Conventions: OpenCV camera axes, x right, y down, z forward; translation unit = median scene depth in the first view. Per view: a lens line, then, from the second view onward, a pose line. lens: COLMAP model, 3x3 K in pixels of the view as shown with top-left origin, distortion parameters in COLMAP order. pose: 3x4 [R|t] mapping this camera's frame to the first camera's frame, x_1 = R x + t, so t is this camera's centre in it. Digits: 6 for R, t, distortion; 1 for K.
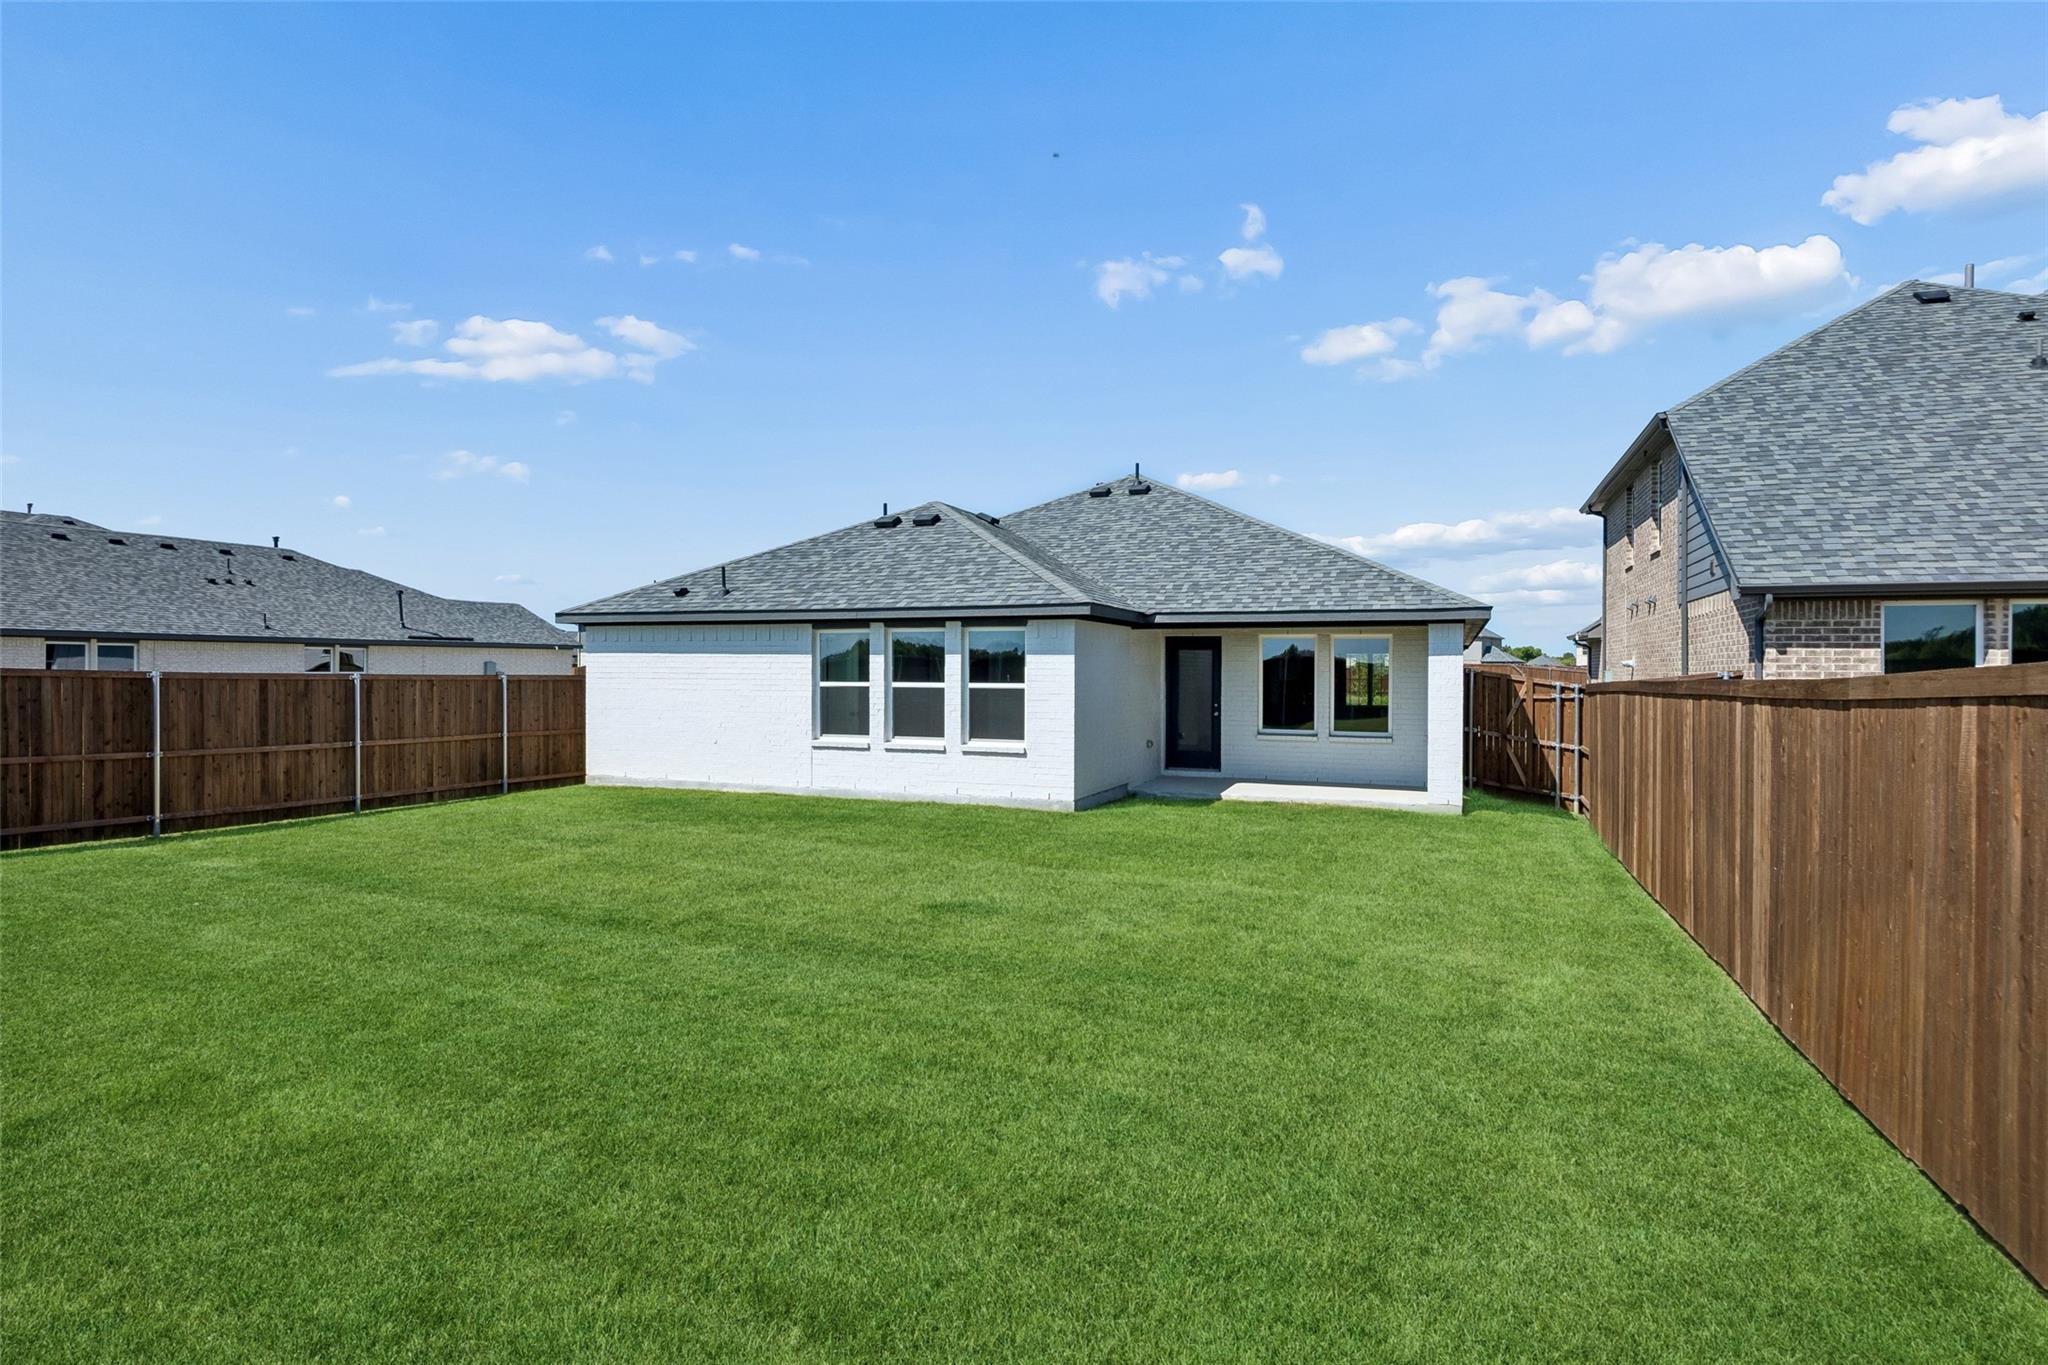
lens RADIAL K [[1109.0, 0, 1024.0], [0, 1109.0, 682.5], [0, 0, 1]] dist [-0.037662, 0.002691]
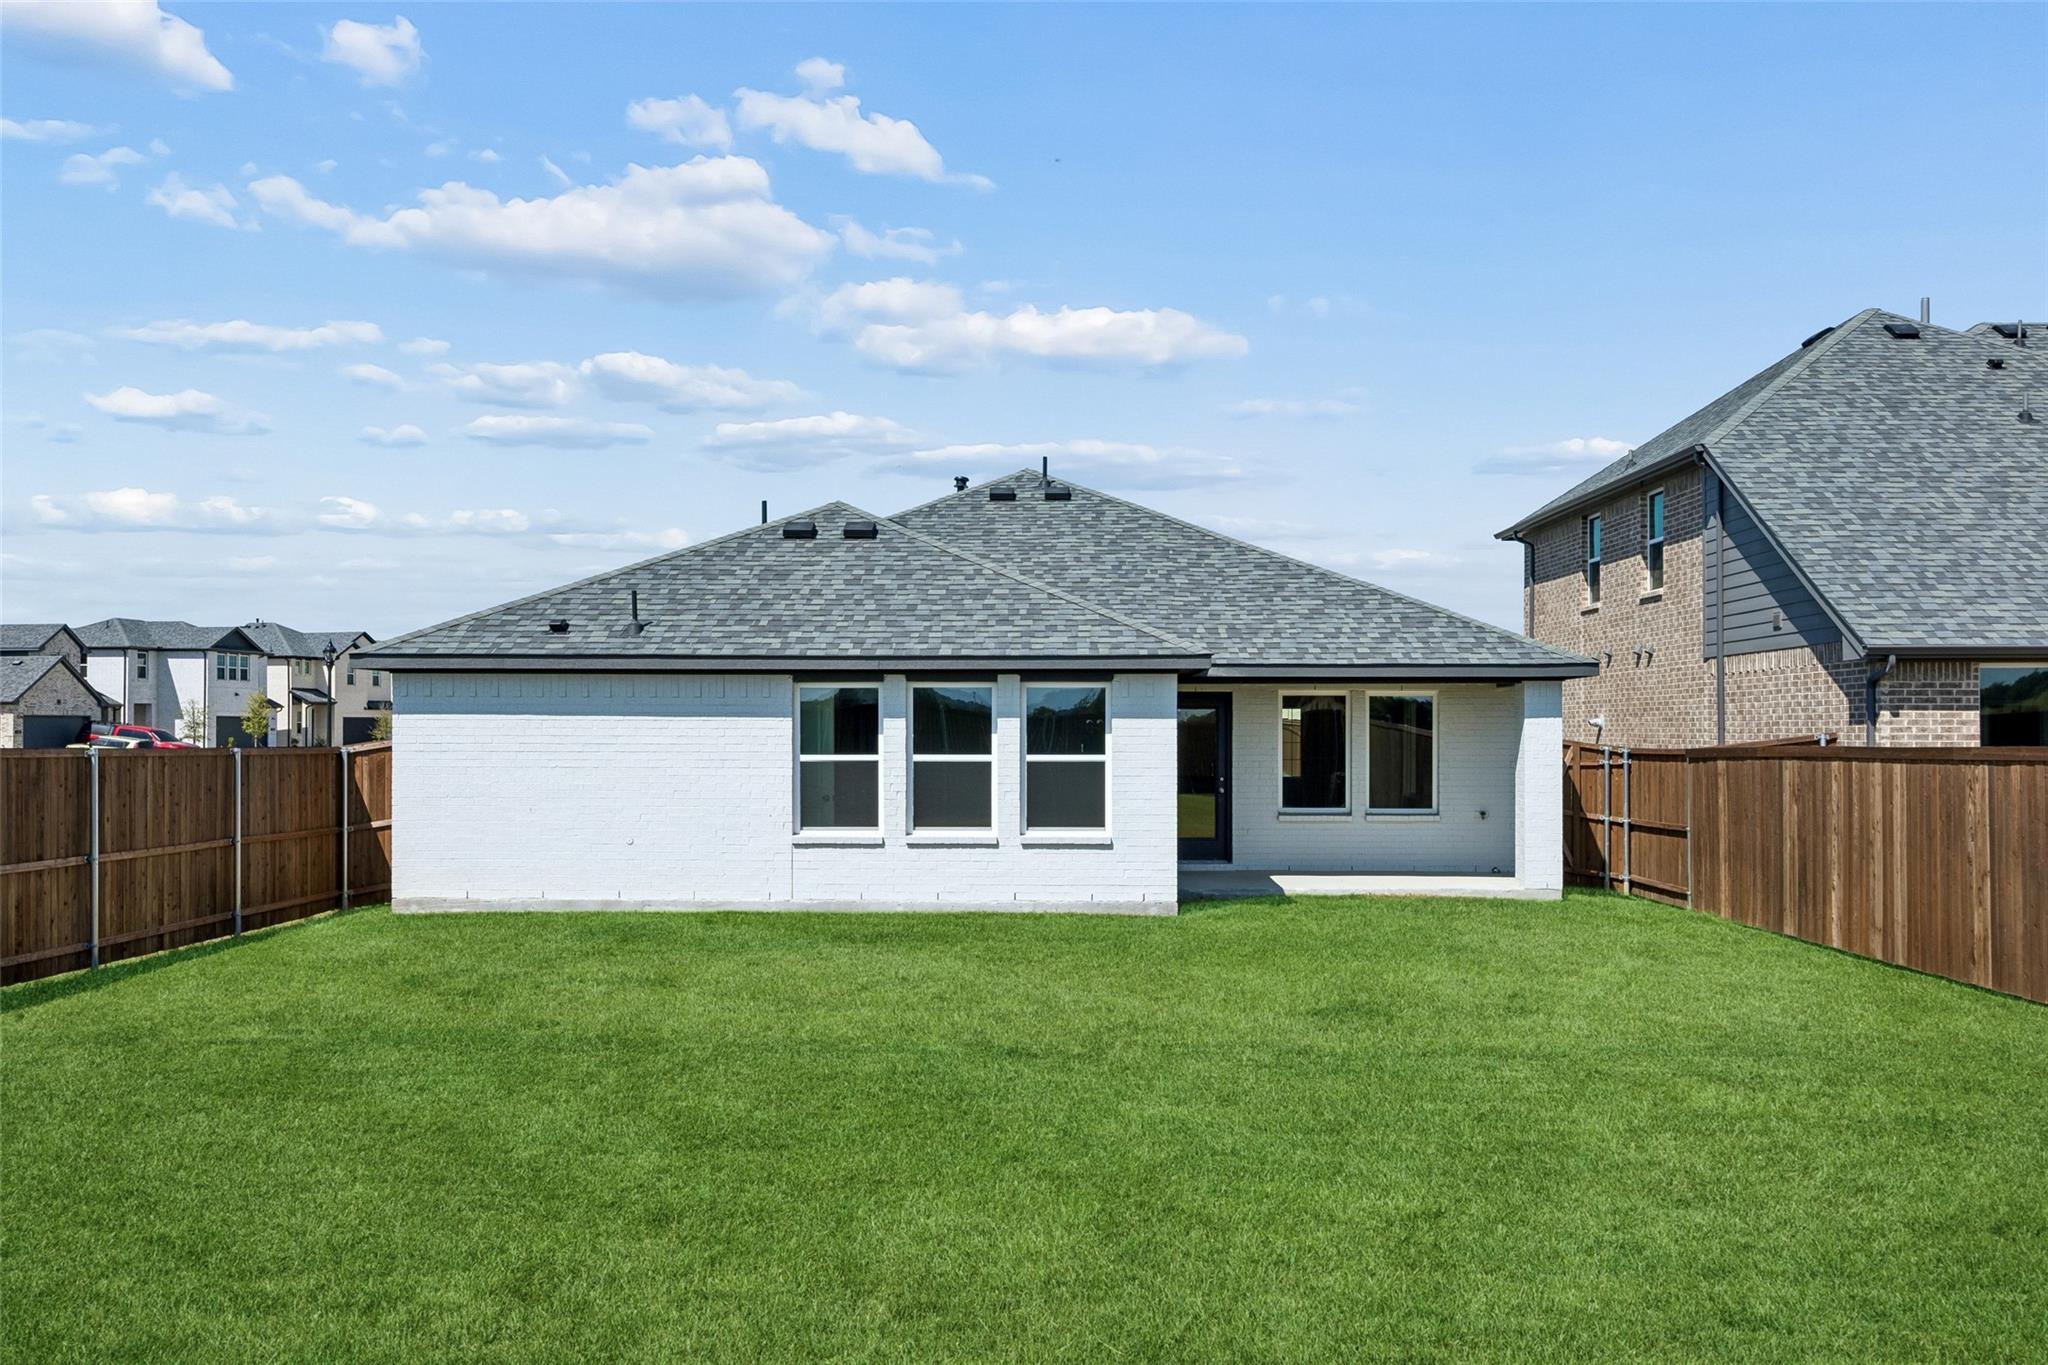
lens RADIAL K [[1721.7, 0, 1024.0], [0, 1721.7, 682.5], [0, 0, 1]] dist [-0.049645, -0.008515]
pose [[0.933766, 0.005106, 0.357848, -0.471837], [0.007808, 0.999370, -0.034633, -0.008163], [-0.357799, 0.035133, 0.933137, -0.111872]]
